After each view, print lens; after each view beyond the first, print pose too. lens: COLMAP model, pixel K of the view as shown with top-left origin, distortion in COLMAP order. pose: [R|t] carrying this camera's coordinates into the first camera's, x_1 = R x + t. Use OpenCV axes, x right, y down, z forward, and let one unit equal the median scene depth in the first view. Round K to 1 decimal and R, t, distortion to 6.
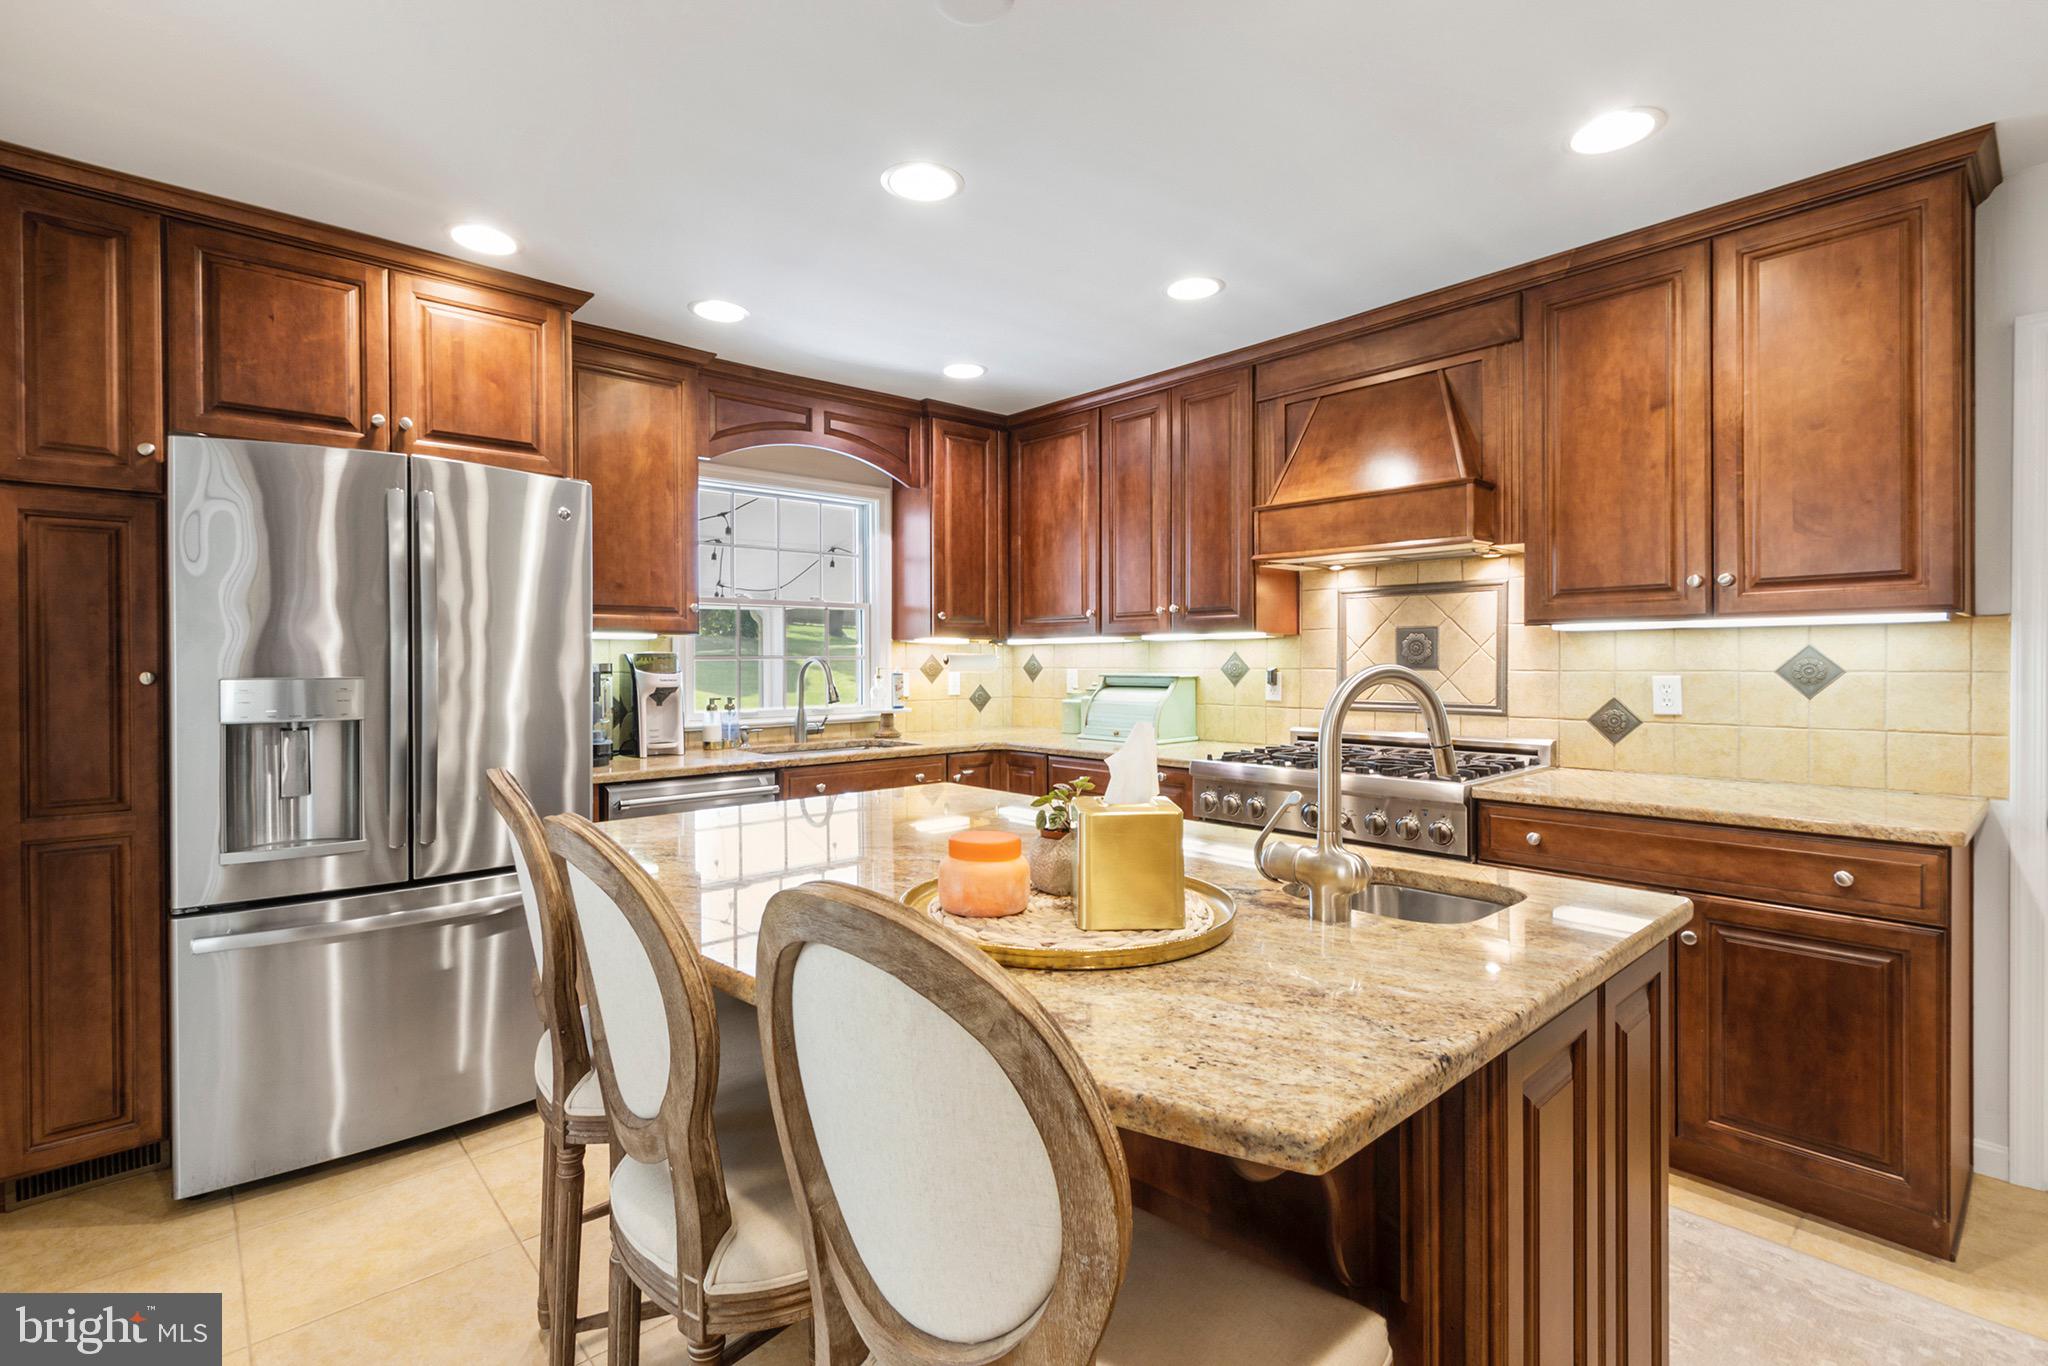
lens RADIAL K [[945.5, 0, 1022.4], [0, 945.5, 665.3], [0, 0, 1]] dist [-0.000992, -0.000915]
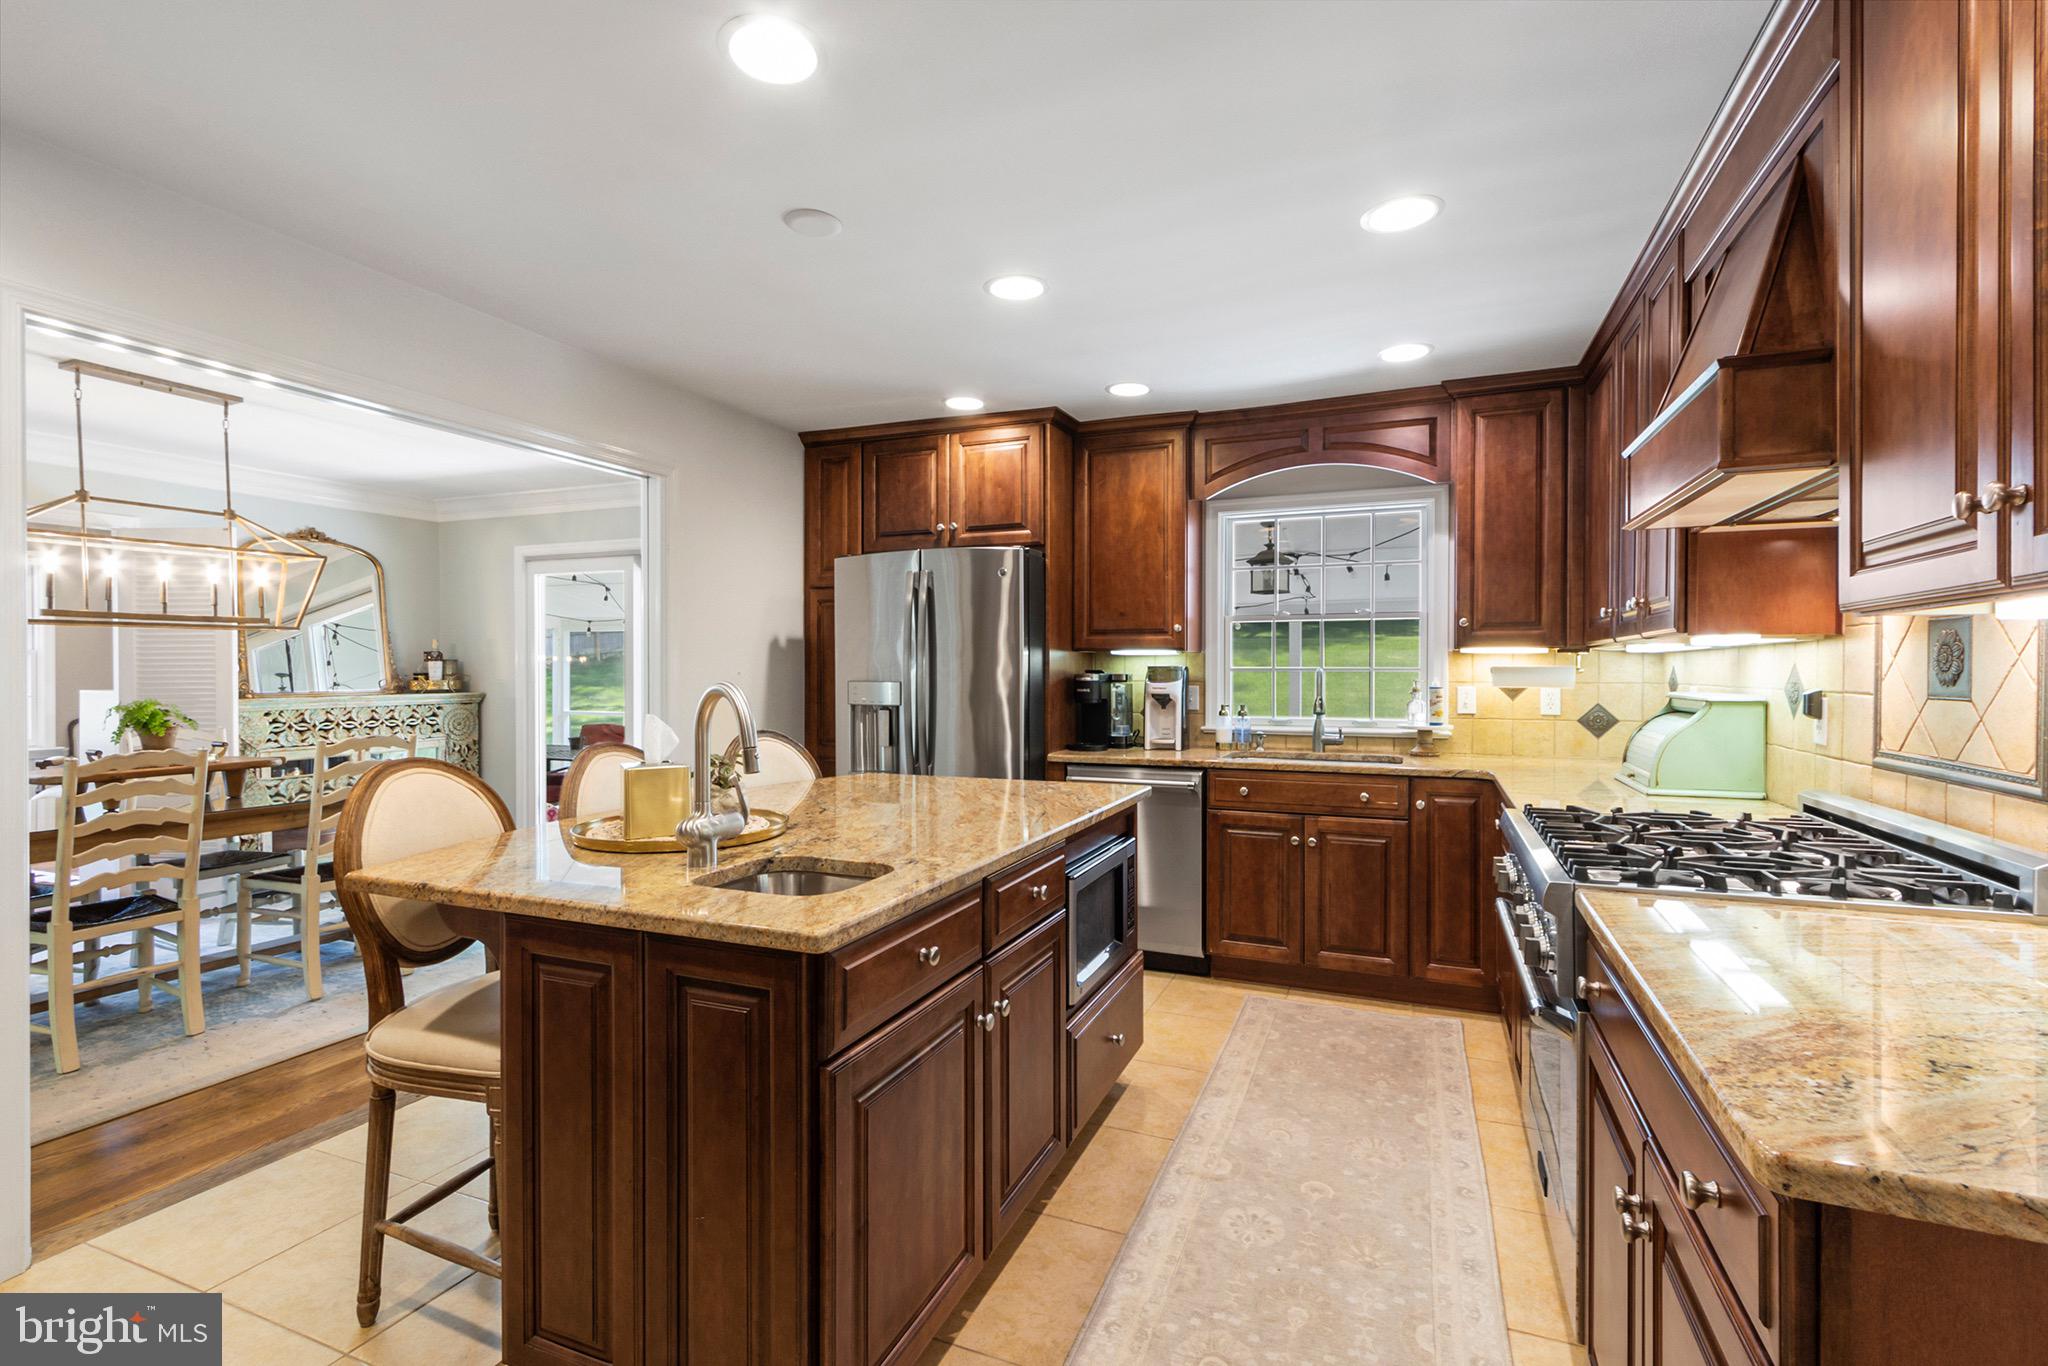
lens RADIAL K [[945.5, 0, 1018.0], [0, 945.5, 673.7], [0, 0, 1]] dist [-0.000992, -0.000915]
pose [[0.421986, 0.007761, -0.906569, 0.682676], [-0.005519, 0.999967, 0.005992, -0.009727], [0.906586, 0.002474, 0.422014, 0.323987]]
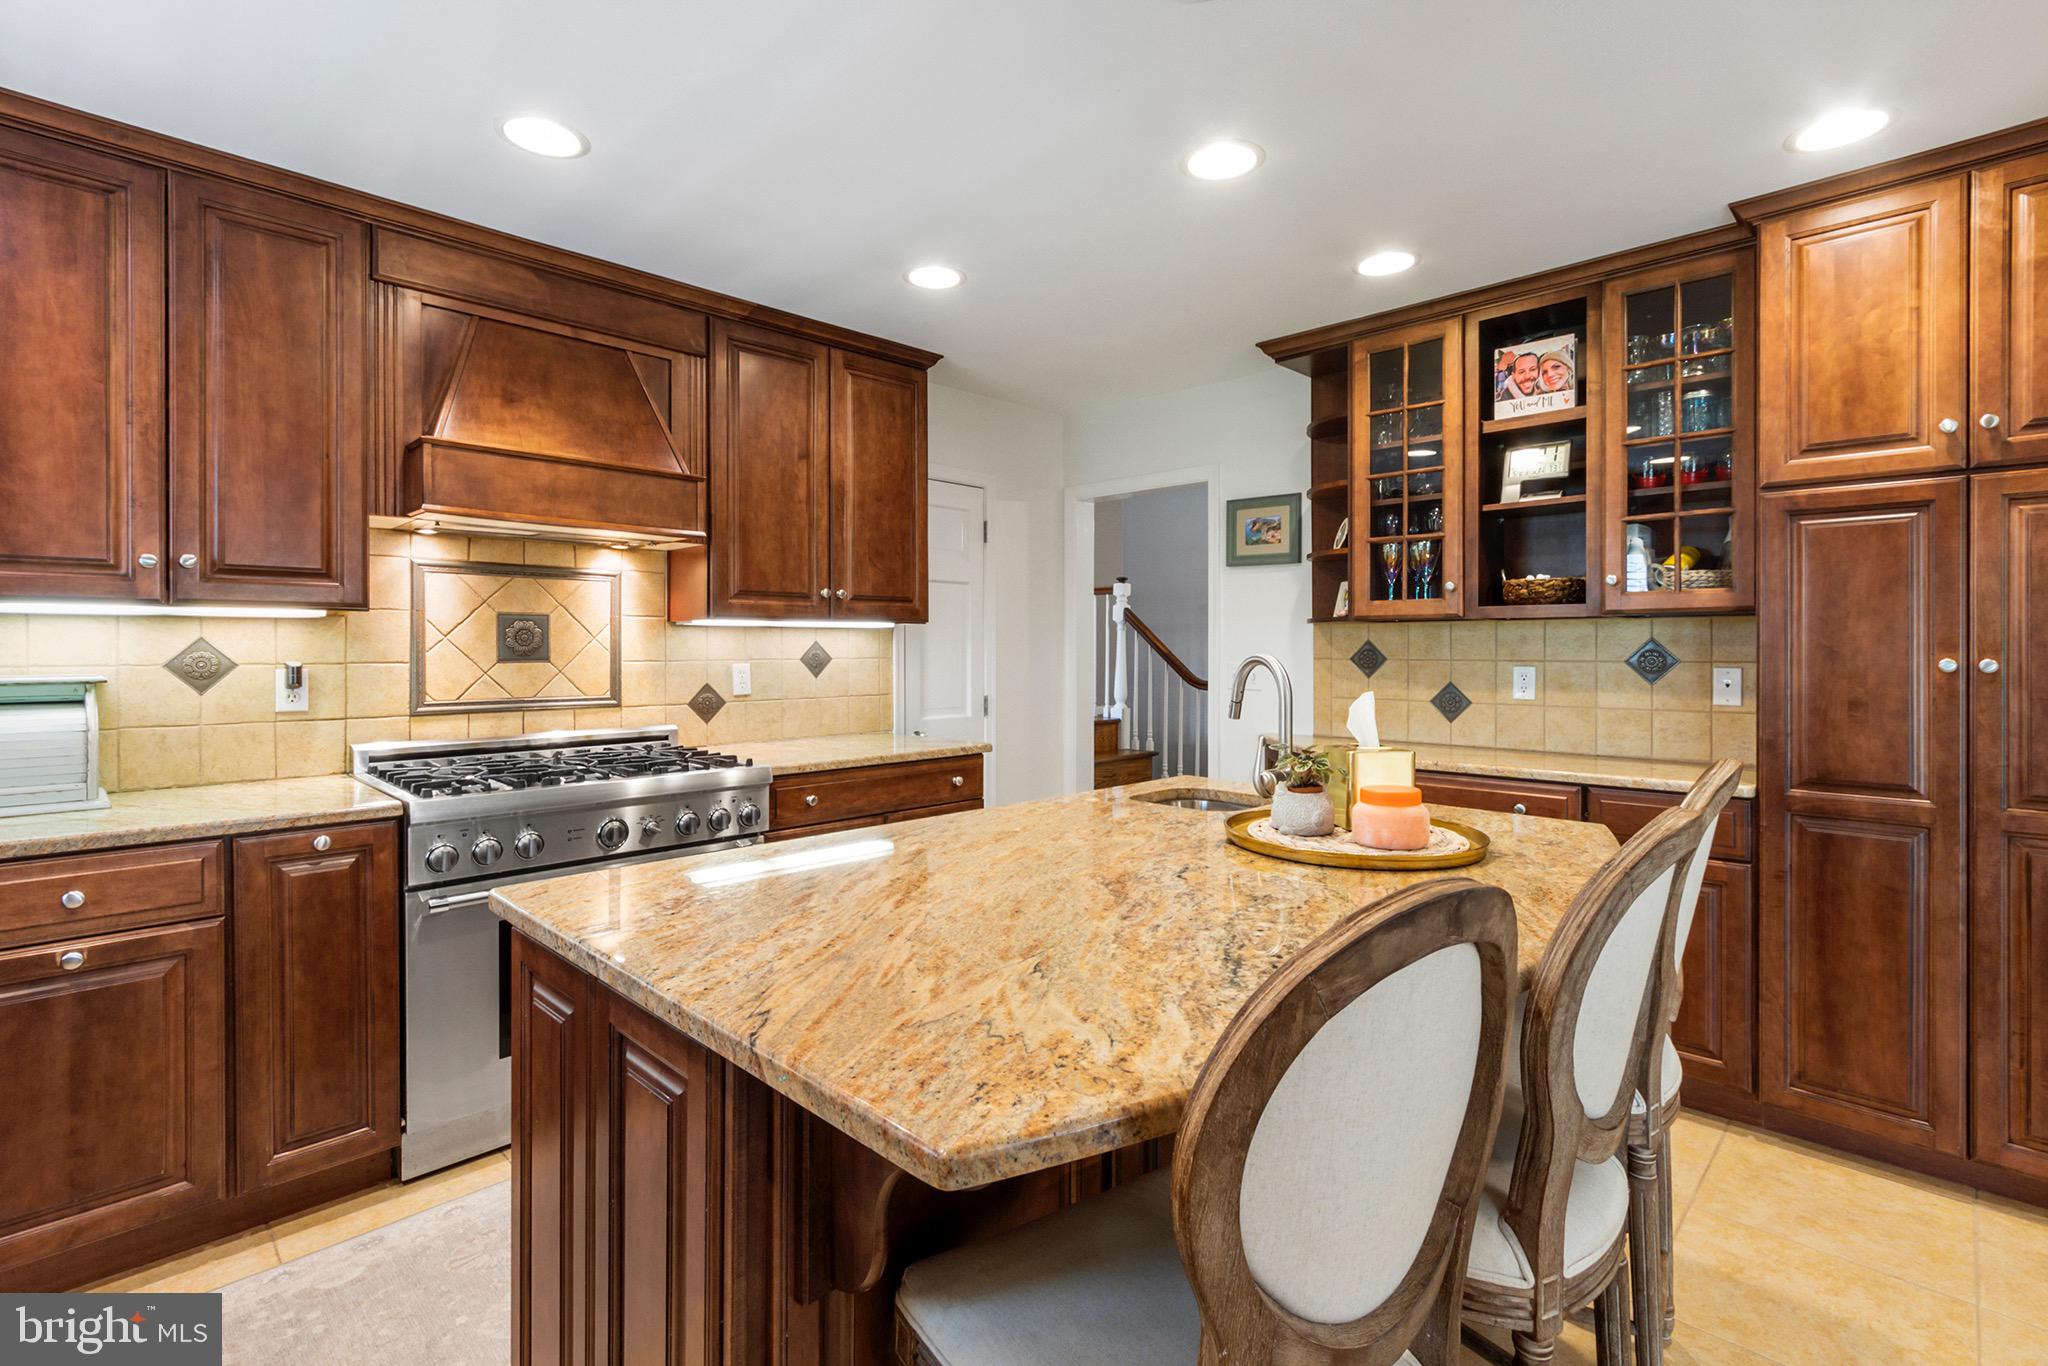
lens RADIAL K [[945.5, 0, 1055.5], [0, 945.5, 652.3], [0, 0, 1]] dist [-0.000992, -0.000915]
pose [[-0.079879, -0.000046, 0.996805, -0.505505], [0.006471, 0.999979, 0.000565, -0.001713], [-0.996784, 0.006496, -0.079877, 0.584377]]
